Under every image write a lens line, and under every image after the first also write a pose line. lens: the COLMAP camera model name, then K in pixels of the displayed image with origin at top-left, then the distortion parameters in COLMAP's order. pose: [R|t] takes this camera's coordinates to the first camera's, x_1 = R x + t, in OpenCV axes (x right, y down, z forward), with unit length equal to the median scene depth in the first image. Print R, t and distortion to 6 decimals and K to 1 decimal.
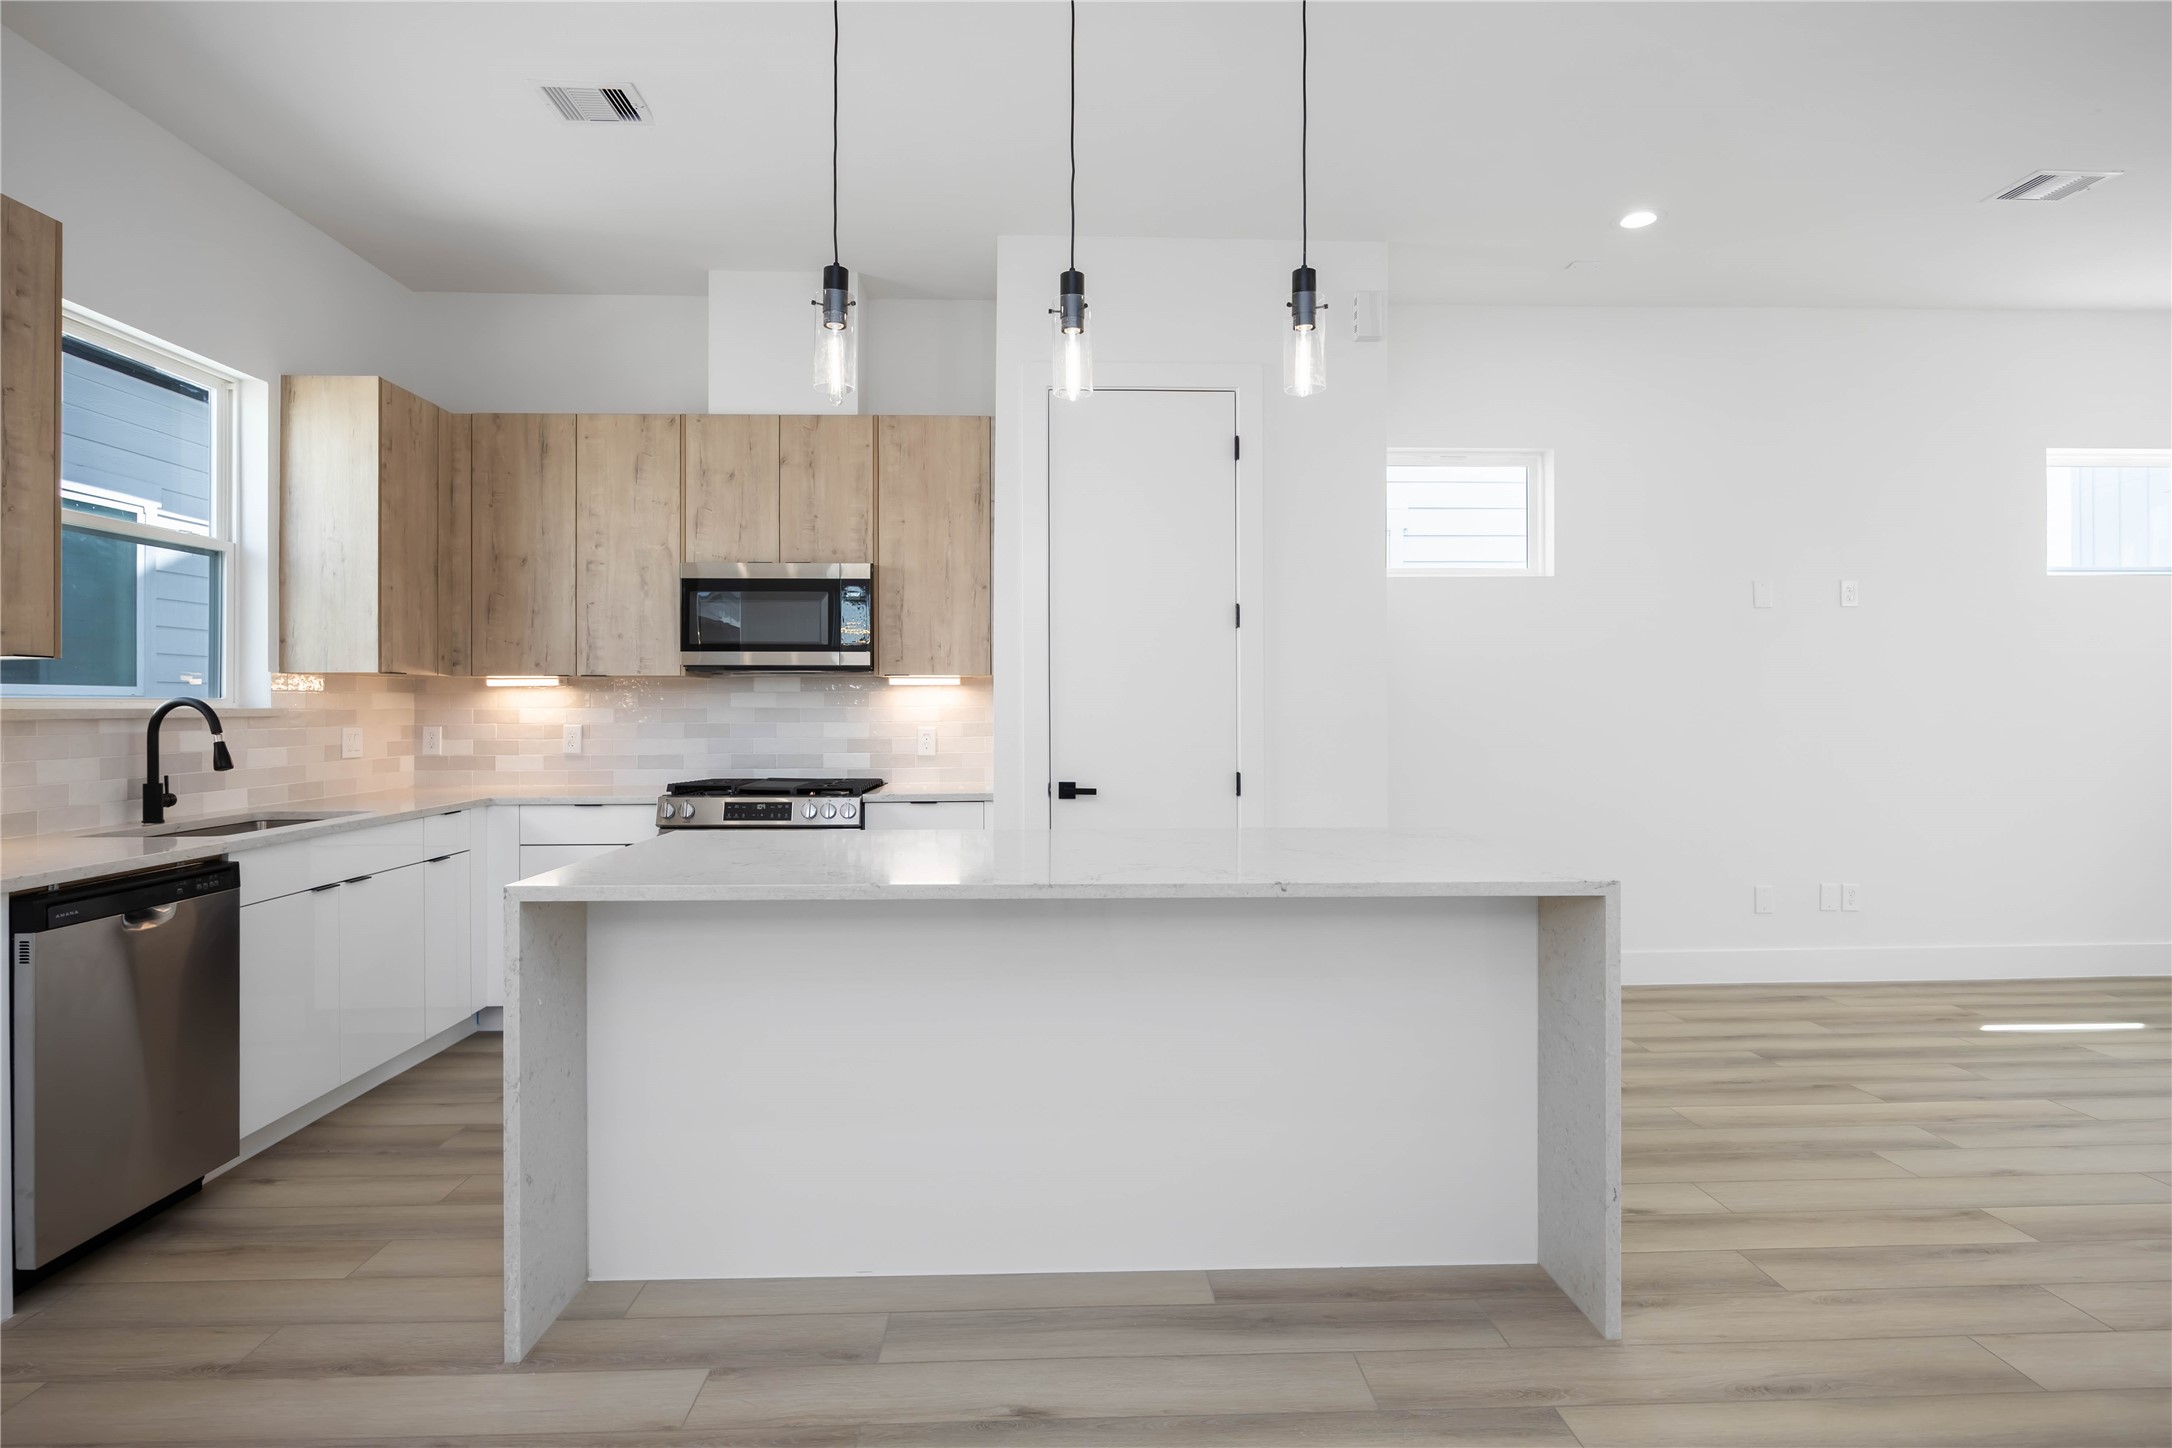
lens RADIAL K [[1106.2, 0, 1084.1], [0, 1106.2, 720.9], [0, 0, 1]] dist [-0.008391, -0.001252]
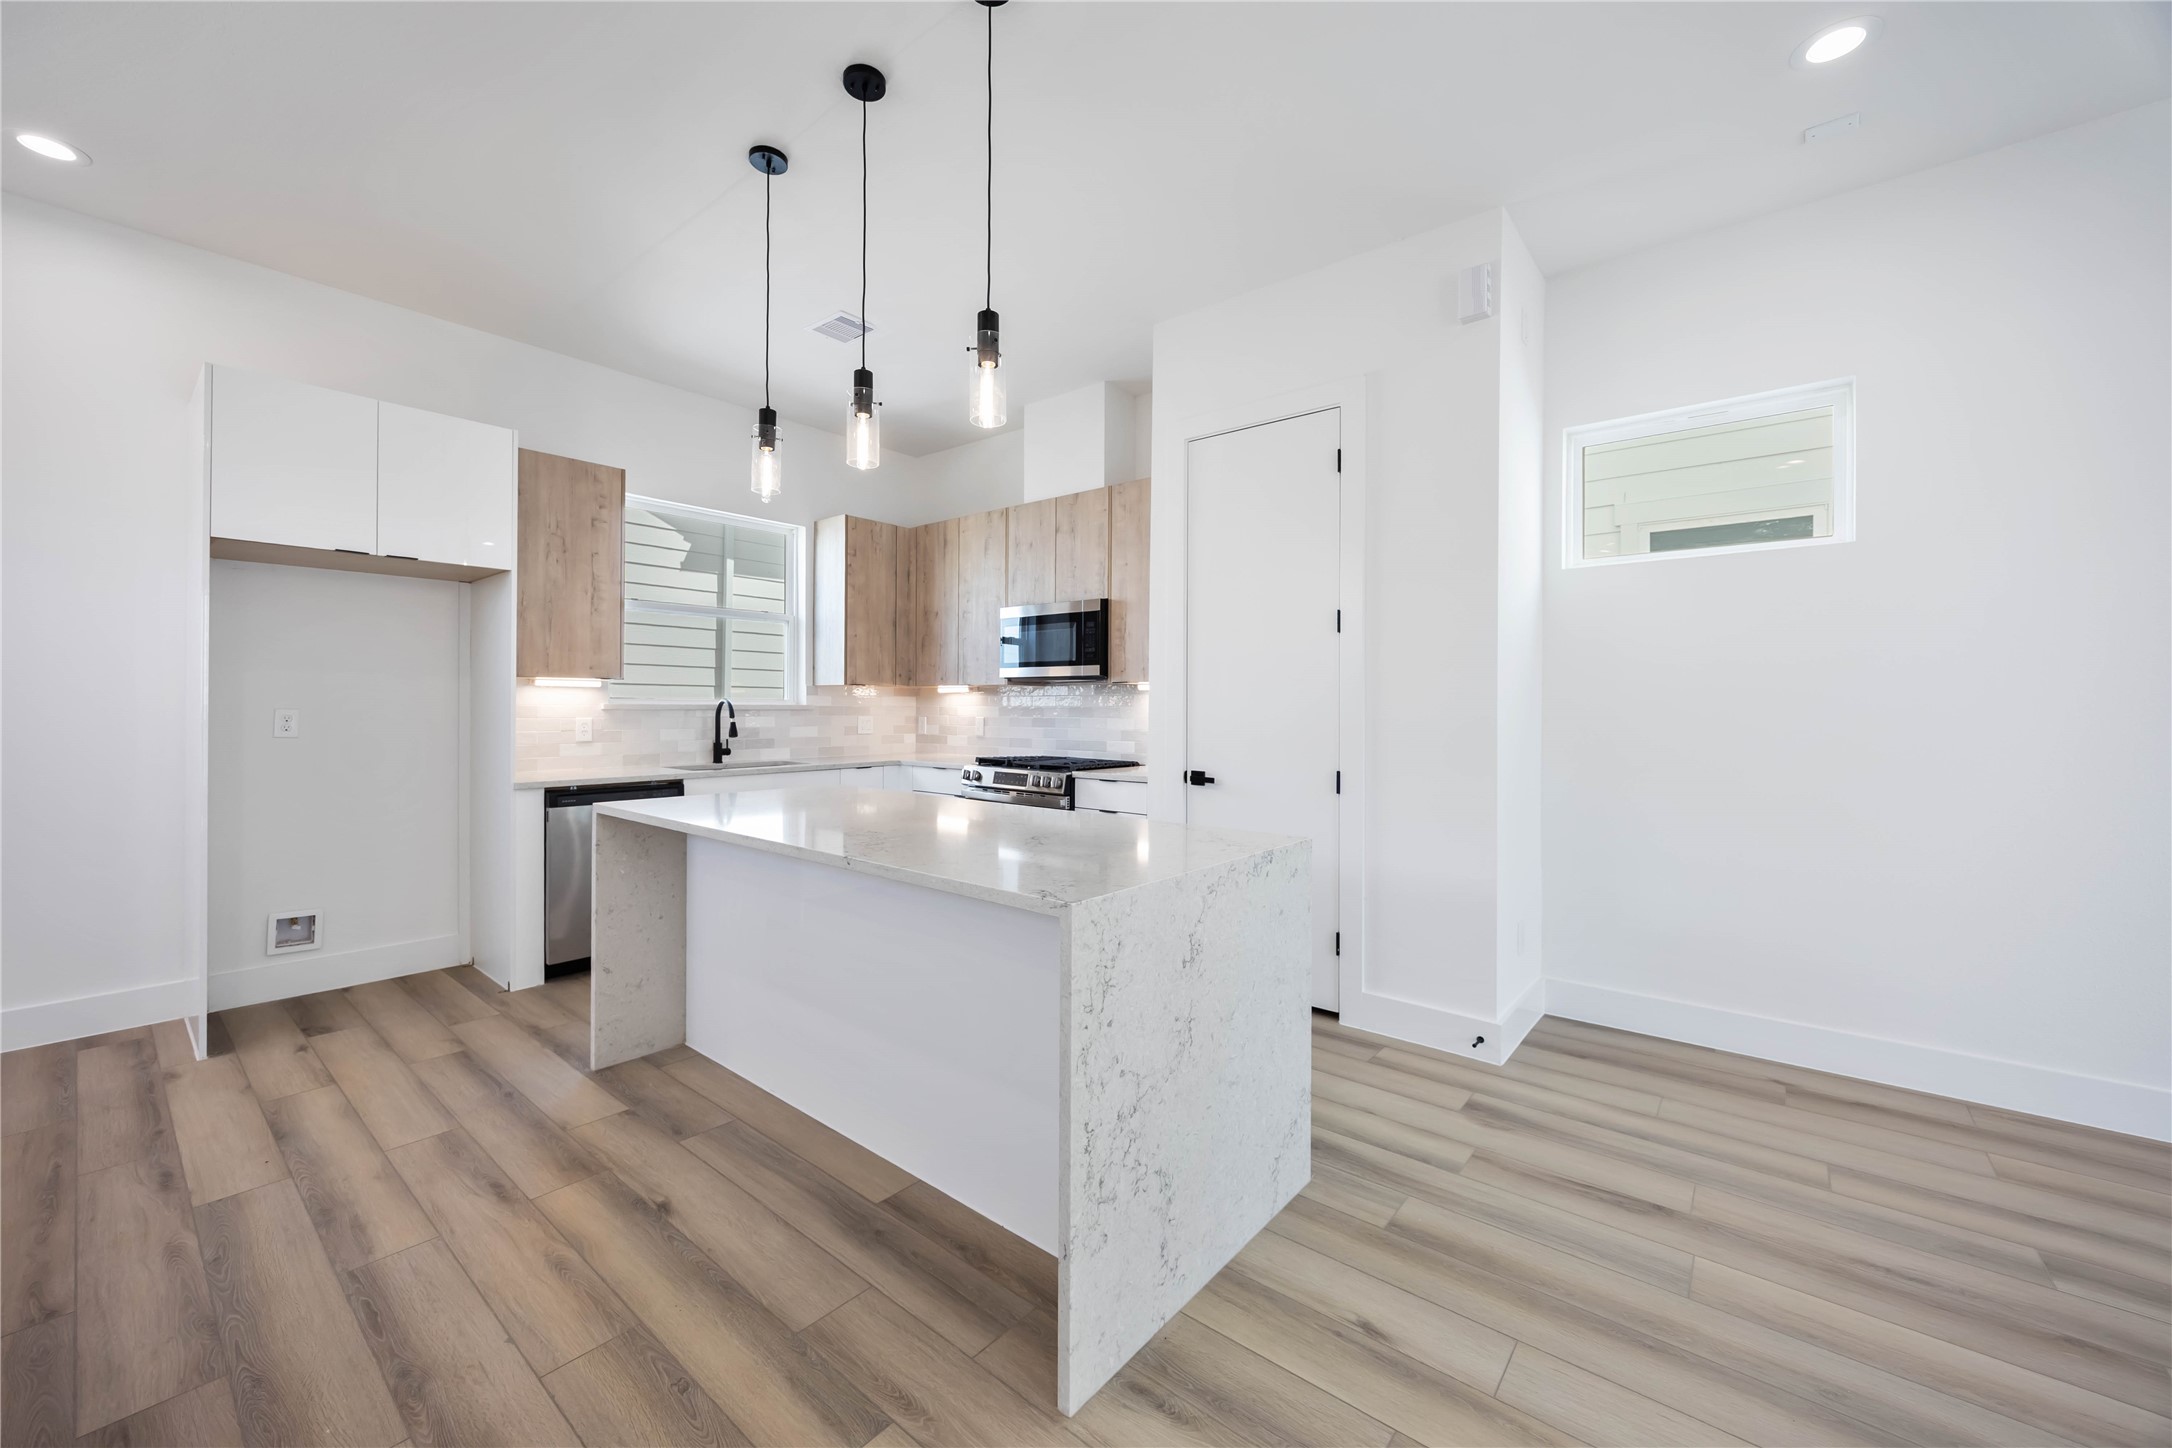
lens RADIAL K [[829.0, 0, 1085.3], [0, 829.0, 708.4], [0, 0, 1]] dist [-0.005780, -0.000370]
pose [[0.749353, 0.007221, -0.662132, 0.454377], [-0.016080, 0.999844, -0.007295, -0.002598], [0.661976, 0.016113, 0.749352, 0.243855]]
